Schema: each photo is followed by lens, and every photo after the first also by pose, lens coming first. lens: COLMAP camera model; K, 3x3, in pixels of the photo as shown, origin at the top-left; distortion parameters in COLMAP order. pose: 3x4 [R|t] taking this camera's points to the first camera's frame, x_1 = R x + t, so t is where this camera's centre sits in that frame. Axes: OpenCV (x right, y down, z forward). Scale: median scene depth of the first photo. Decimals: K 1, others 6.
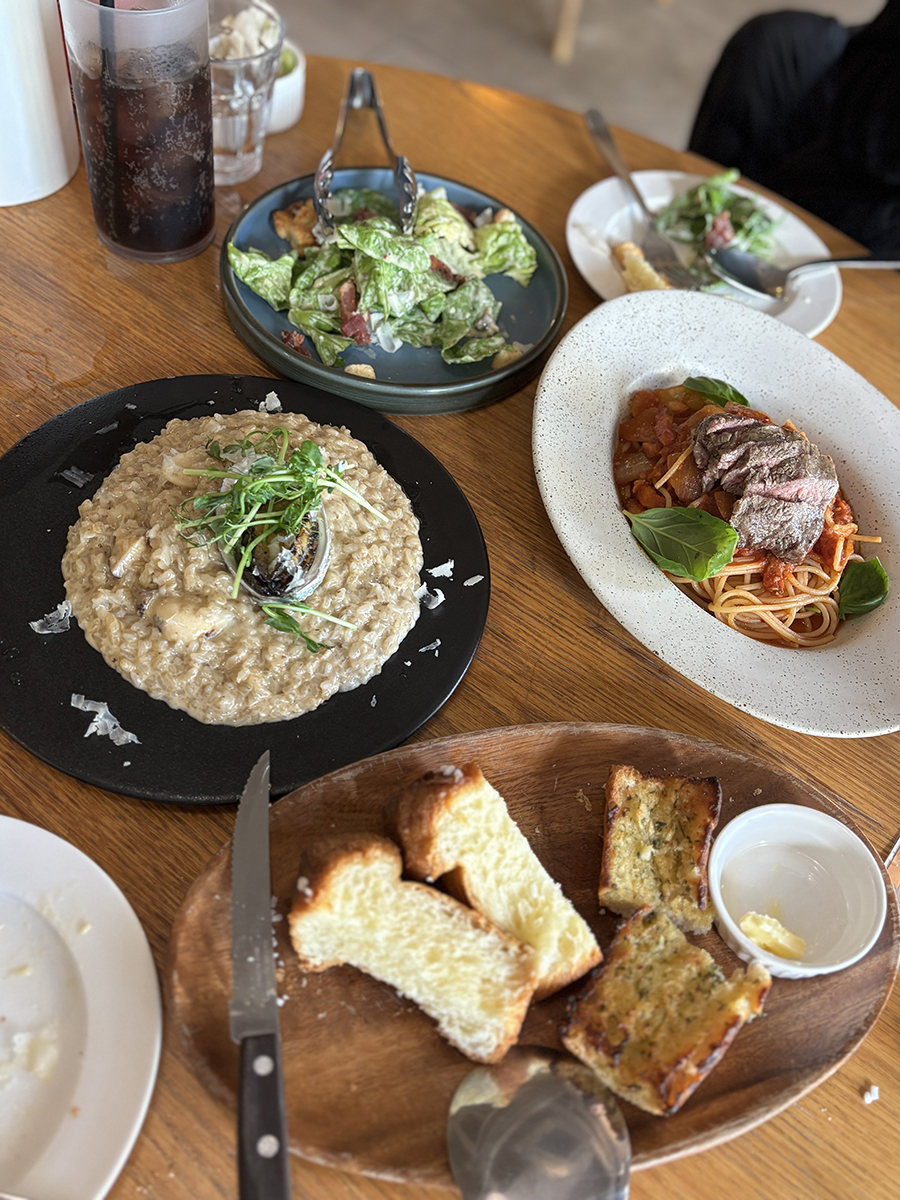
lens RADIAL K [[1098.7, 0, 454.9], [0, 1098.7, 611.2], [0, 0, 1]] dist [0.171055, -0.592331]
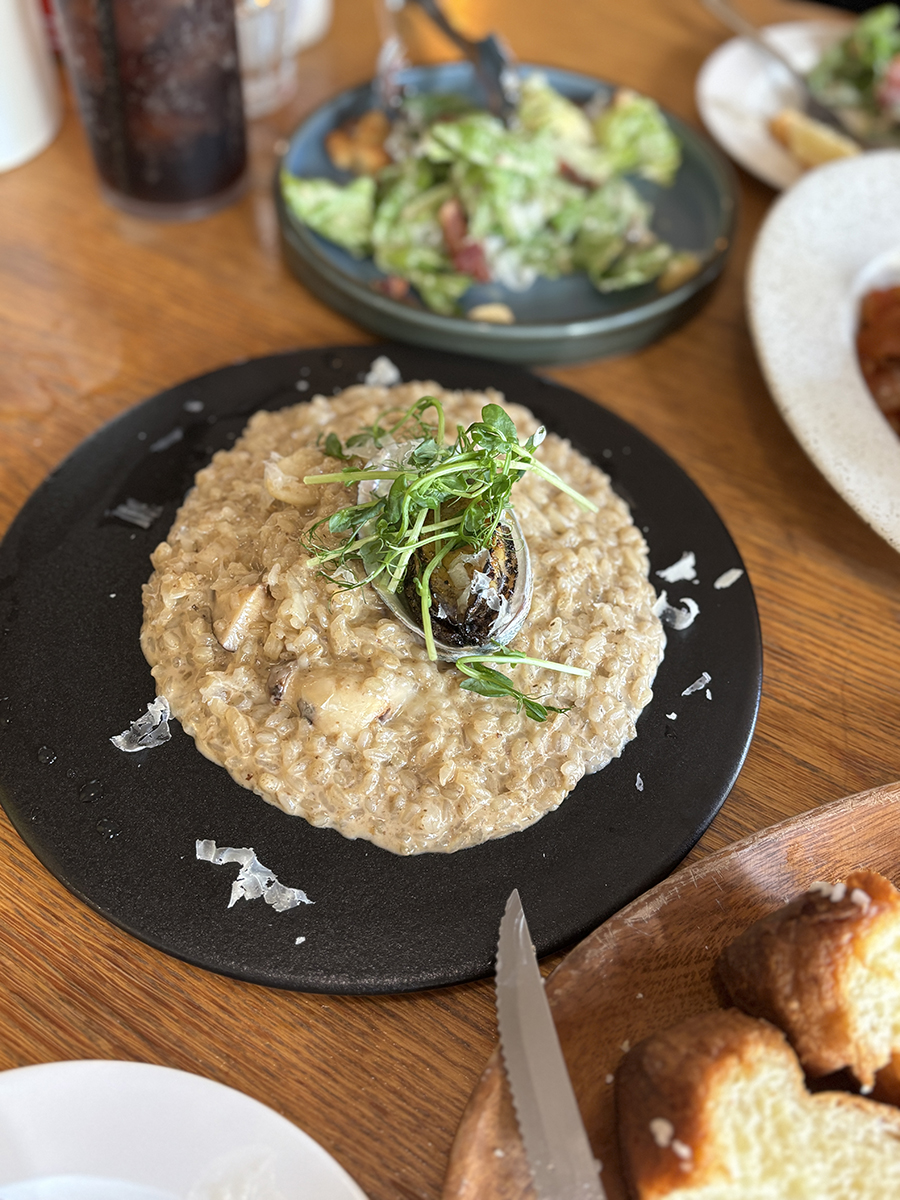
lens RADIAL K [[1118.3, 0, 450.0], [0, 1118.3, 600.0], [0, 0, 1]] dist [0.080758, -0.190254]
pose [[0.989708, -0.143070, -0.003061, -0.157692], [0.143021, 0.989641, -0.012468, -0.031553], [0.004813, 0.011901, 0.999918, 0.306296]]
